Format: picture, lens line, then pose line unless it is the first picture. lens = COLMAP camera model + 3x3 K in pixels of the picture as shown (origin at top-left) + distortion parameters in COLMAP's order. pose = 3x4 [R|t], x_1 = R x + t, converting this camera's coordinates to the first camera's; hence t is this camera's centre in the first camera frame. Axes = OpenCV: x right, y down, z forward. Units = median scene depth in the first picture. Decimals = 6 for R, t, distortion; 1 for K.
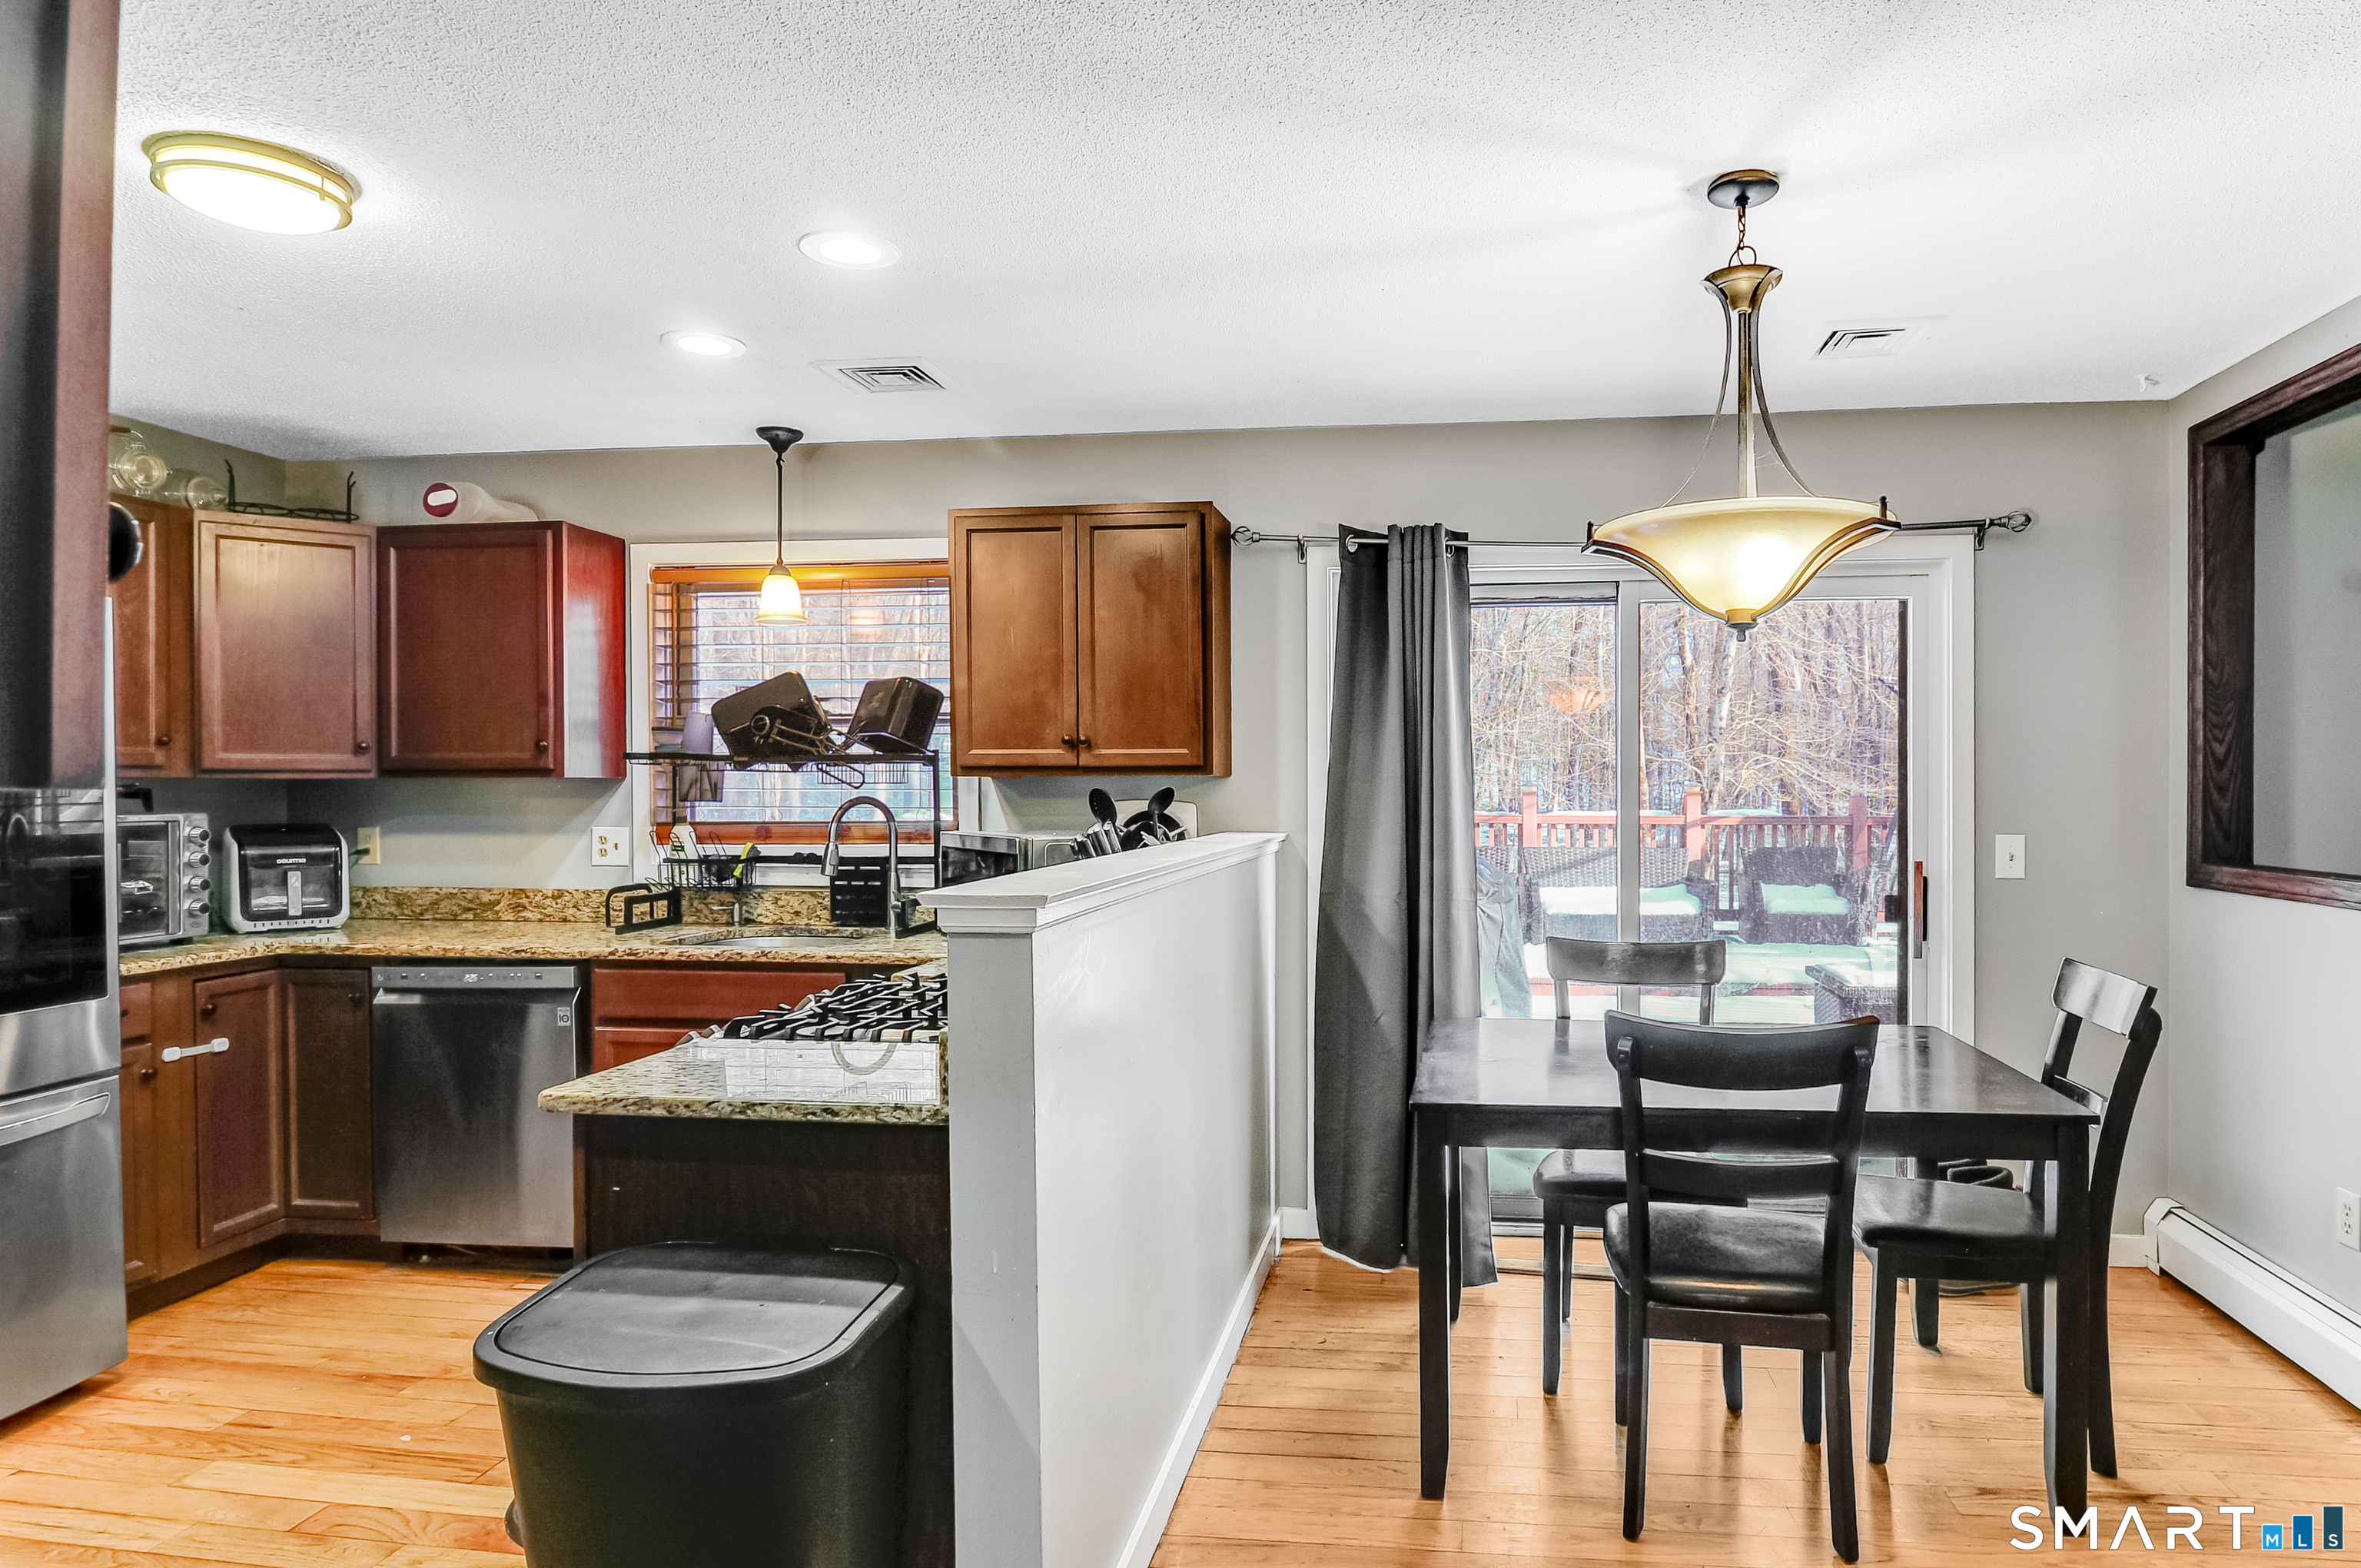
lens RADIAL K [[1347.2, 0, 1328.6], [0, 1347.2, 801.1], [0, 0, 1]] dist [-0.007835, -0.006223]
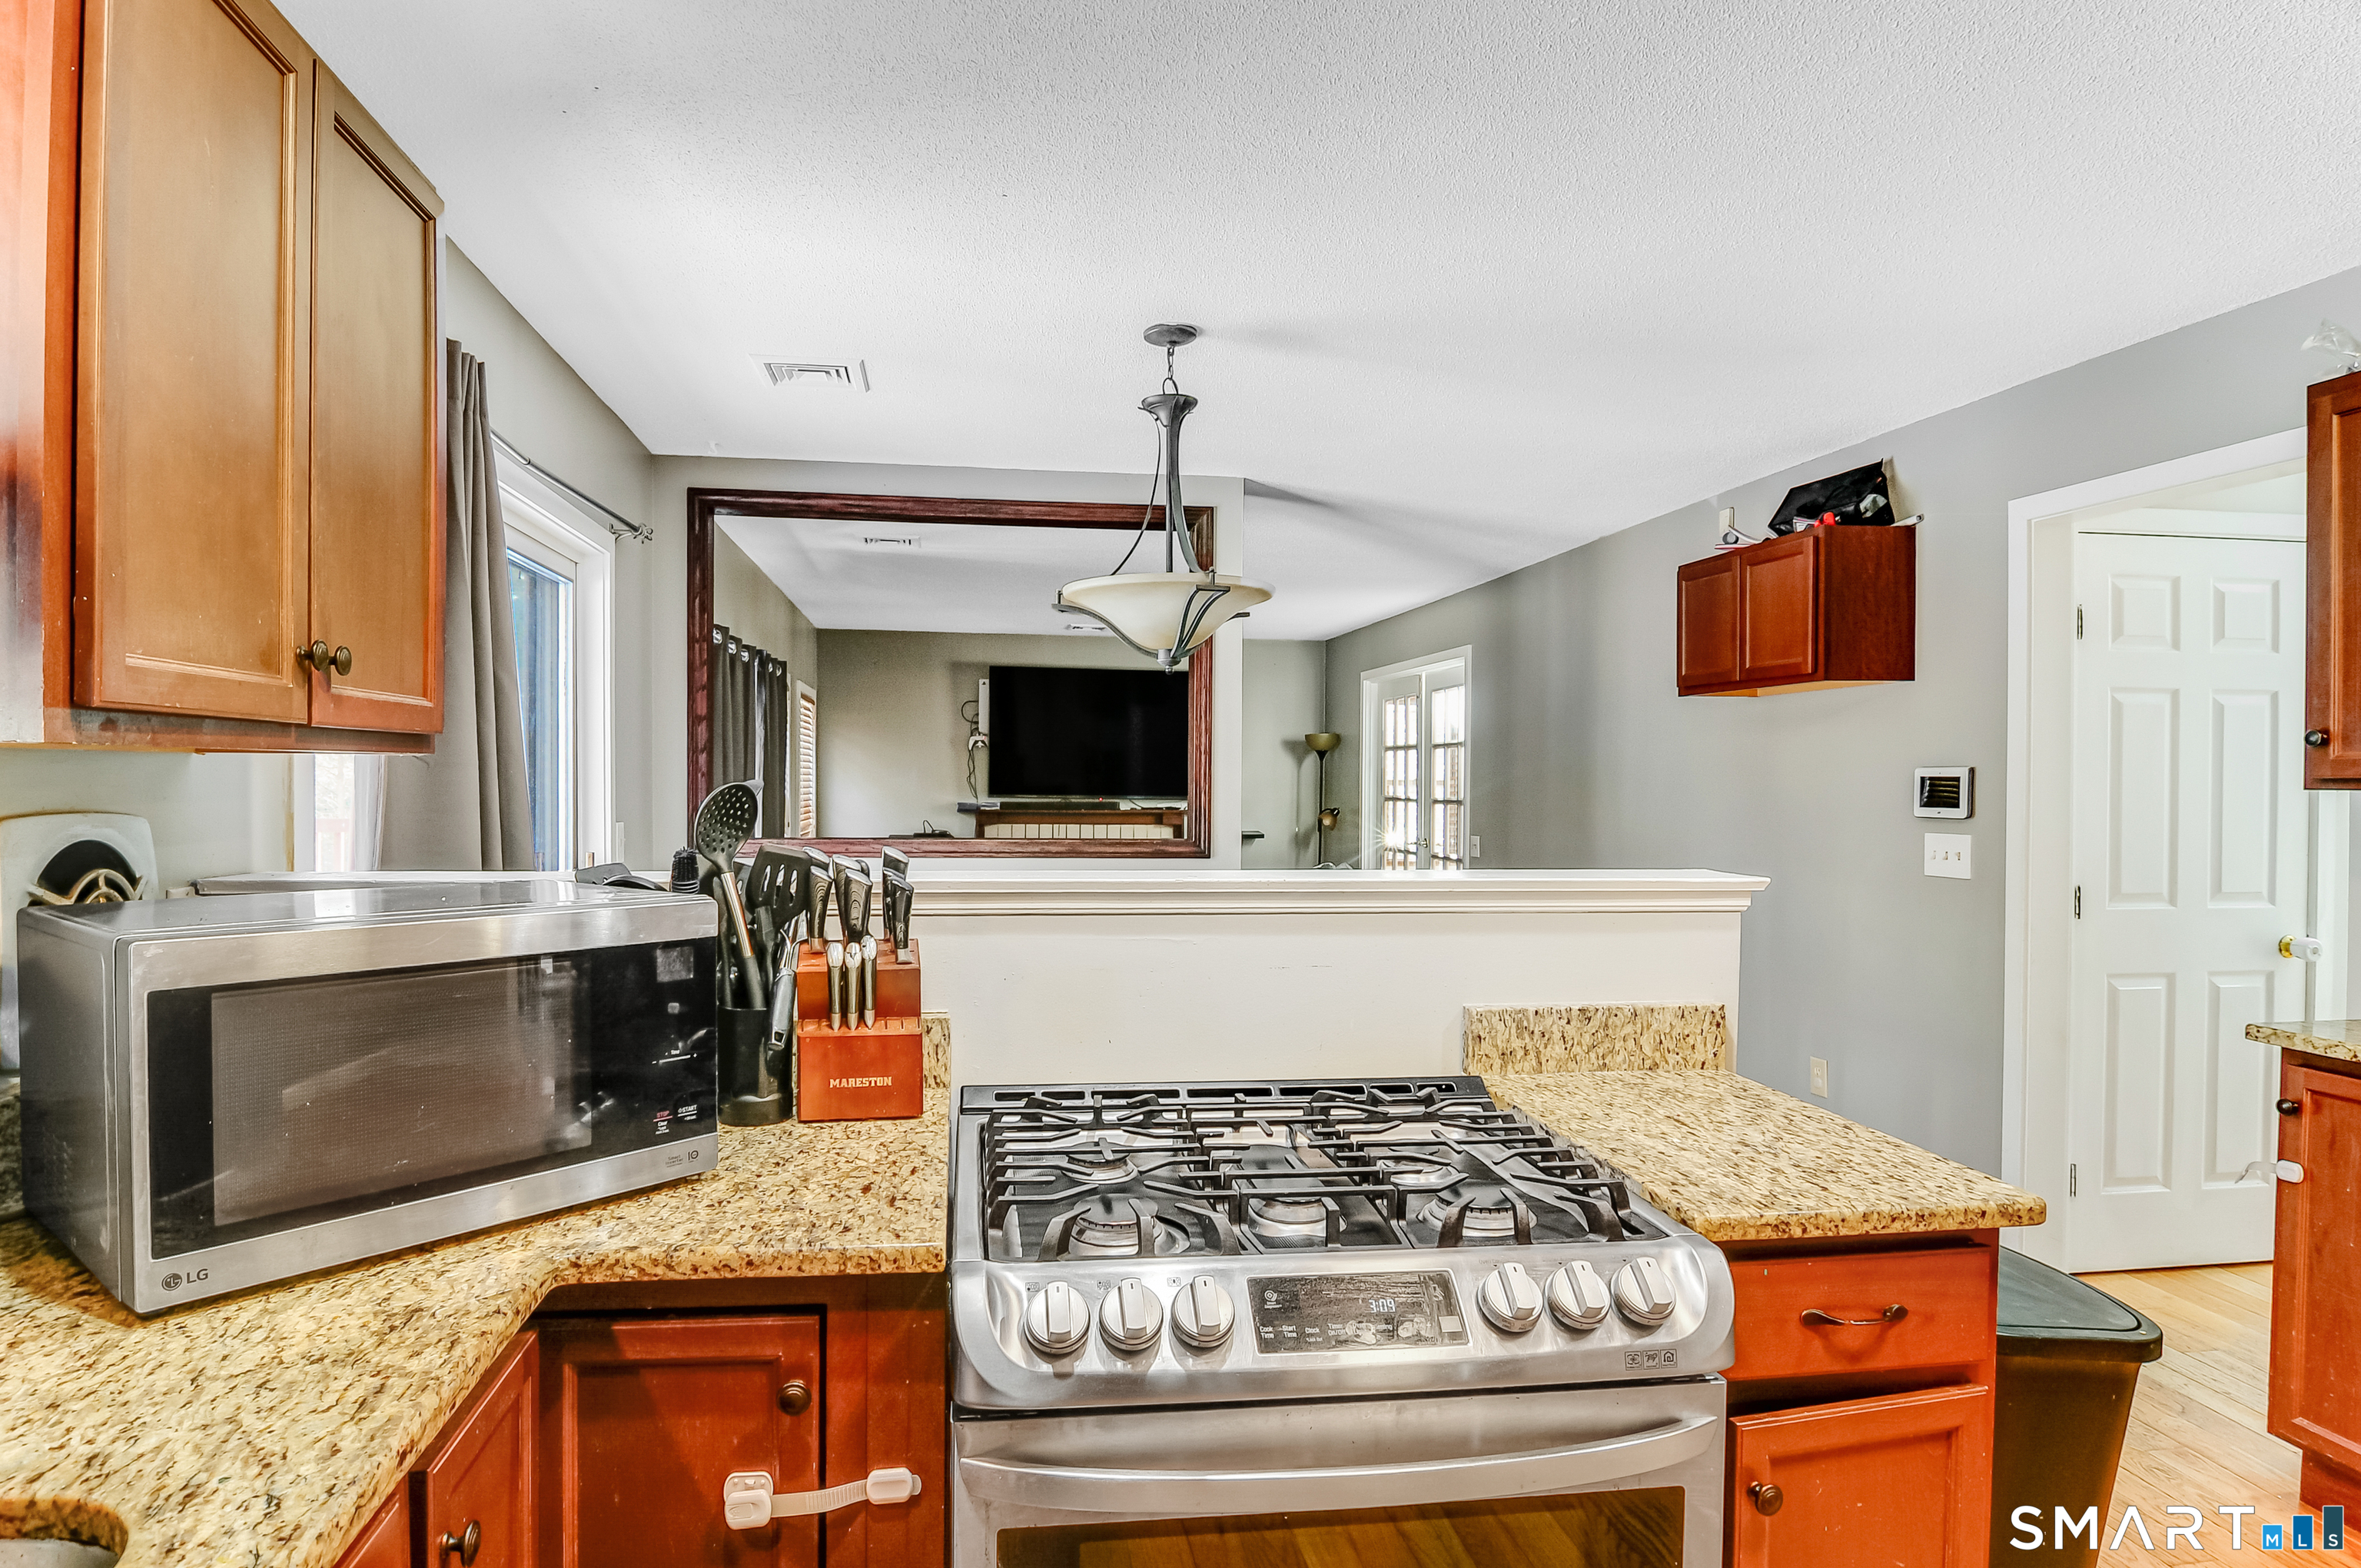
lens RADIAL K [[1302.4, 0, 1157.9], [0, 1302.4, 795.6], [0, 0, 1]] dist [-0.014086, -0.000219]
pose [[-0.227514, -0.013251, 0.973685, -0.579954], [0.002143, 0.999898, 0.014109, -0.008694], [-0.973773, 0.005297, -0.227462, 0.793305]]
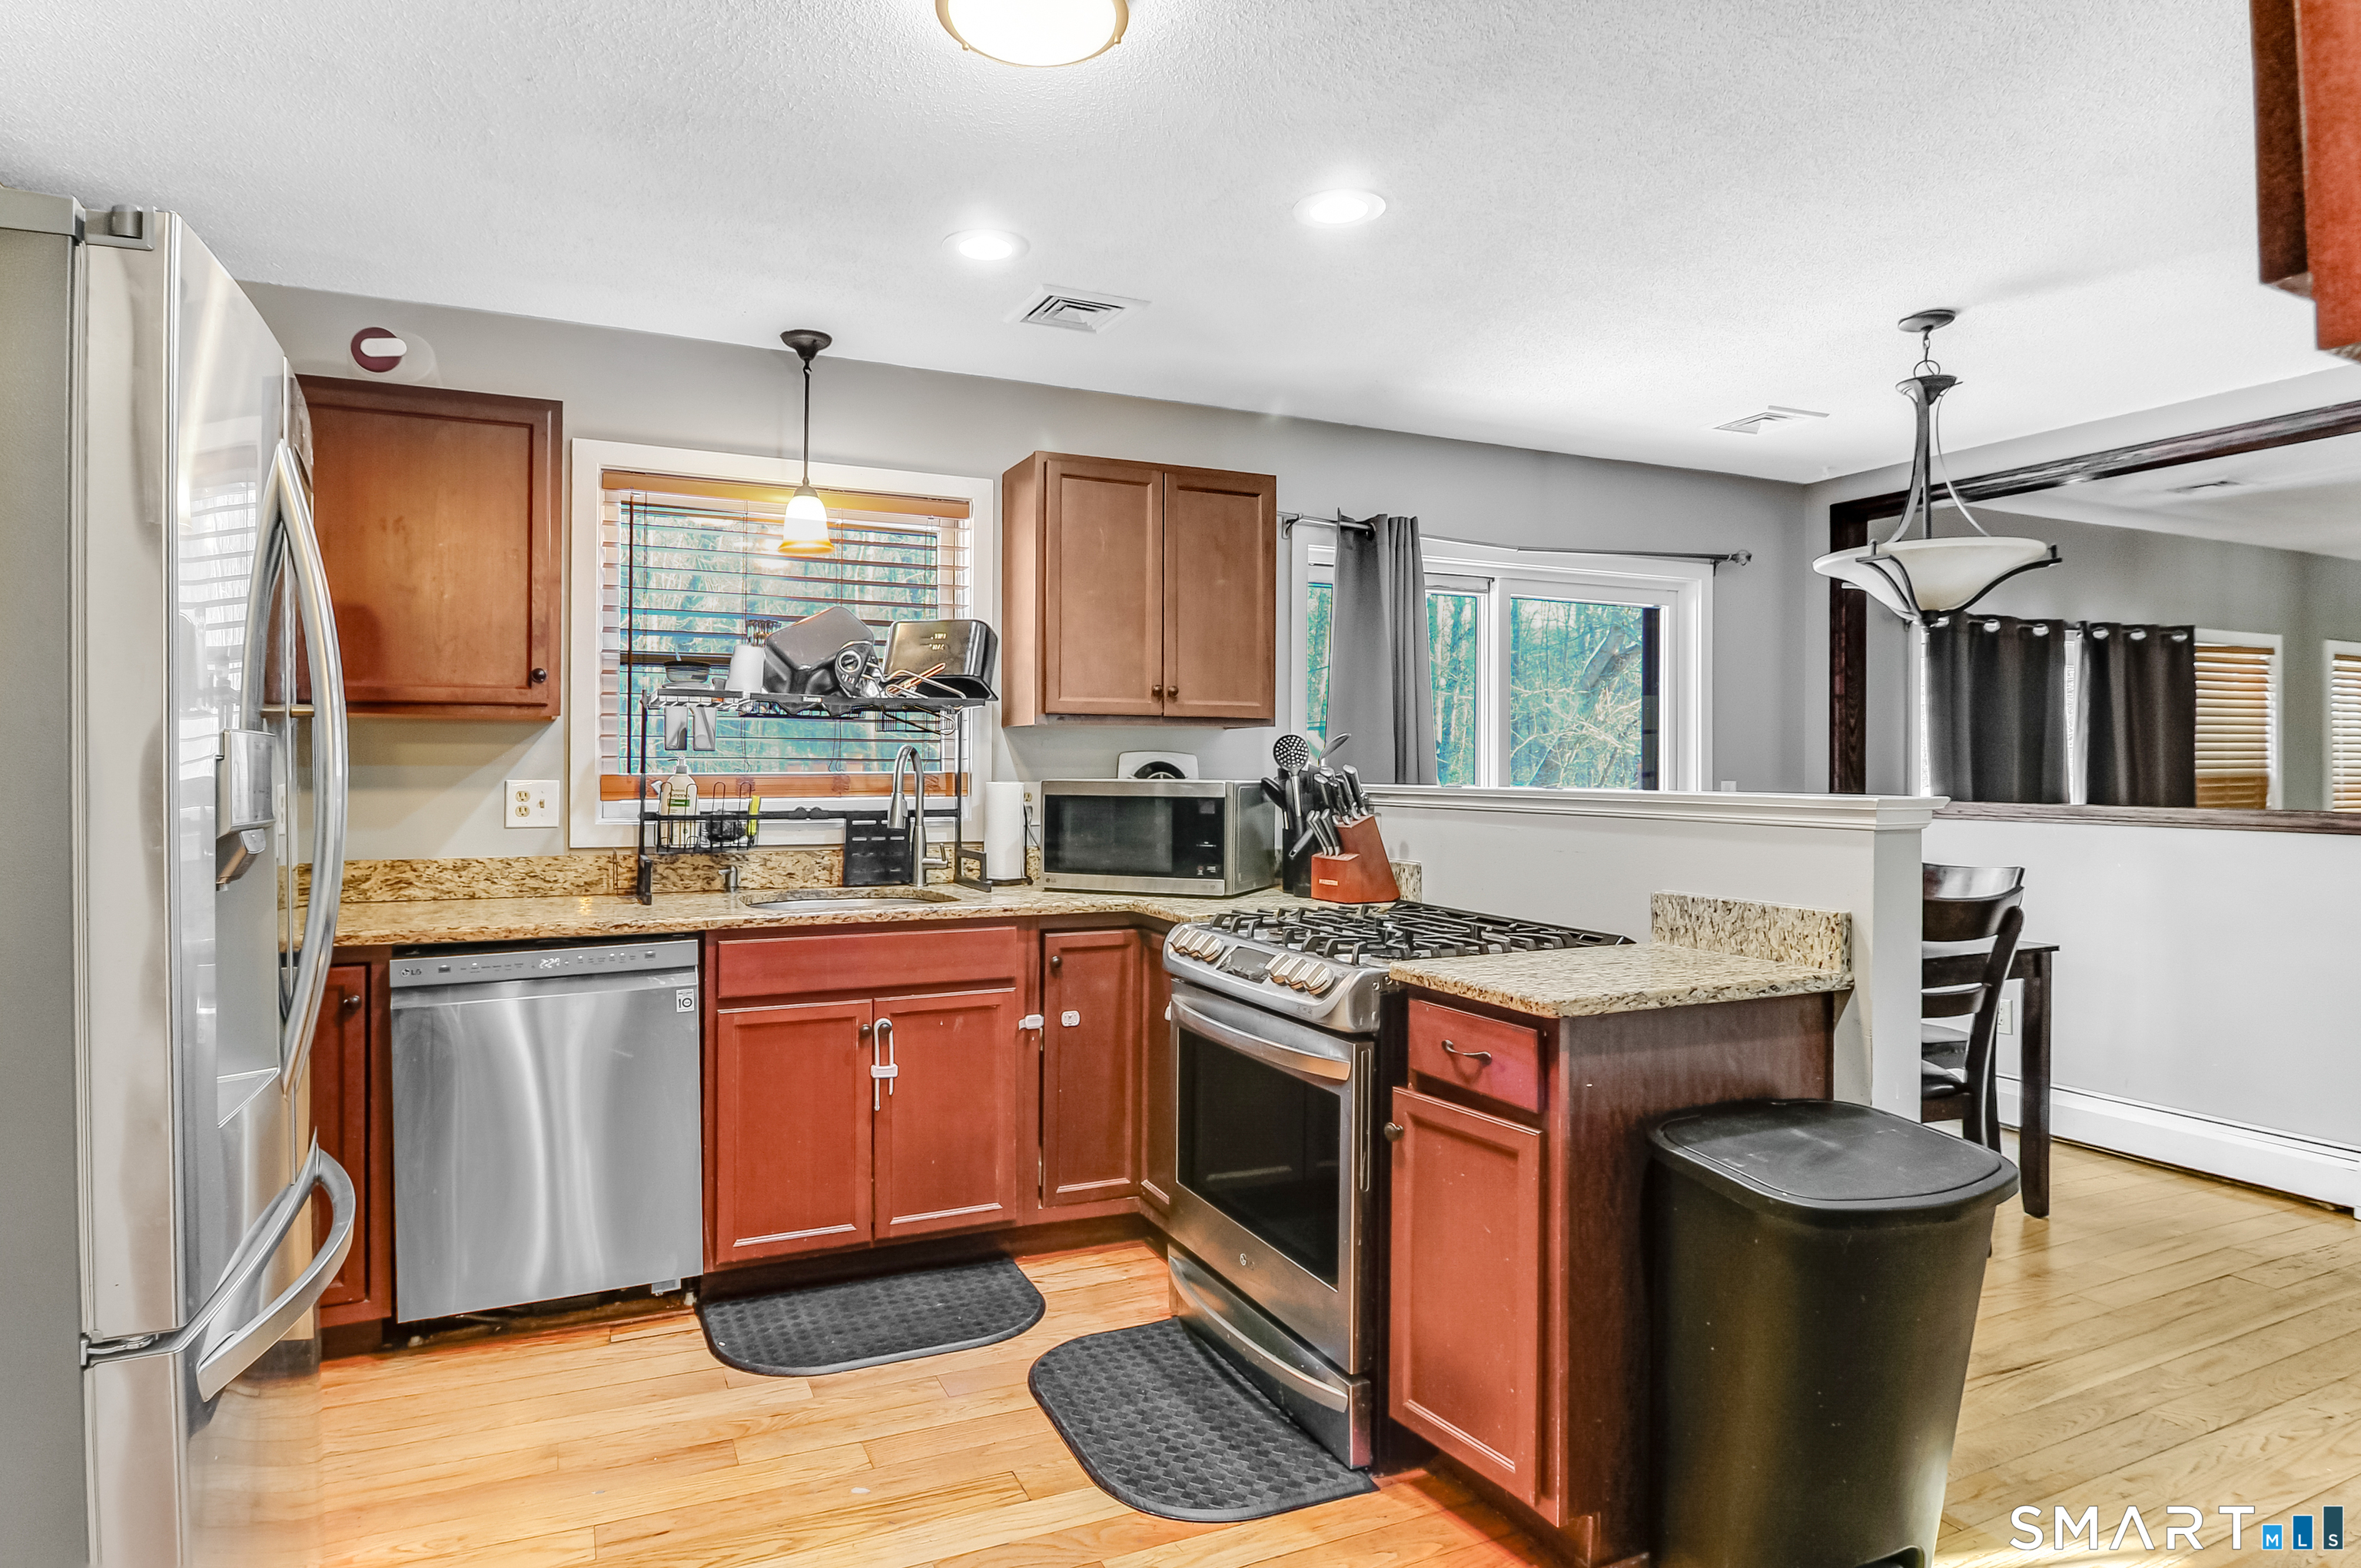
lens RADIAL K [[1296.6, 0, 1168.3], [0, 1296.6, 770.0], [0, 0, 1]] dist [-0.005315, -0.001766]
pose [[0.858204, 0.002130, 0.513305, -0.669179], [0.002397, 0.999964, -0.008158, 0.022650], [-0.513303, 0.008232, 0.858168, 0.140677]]
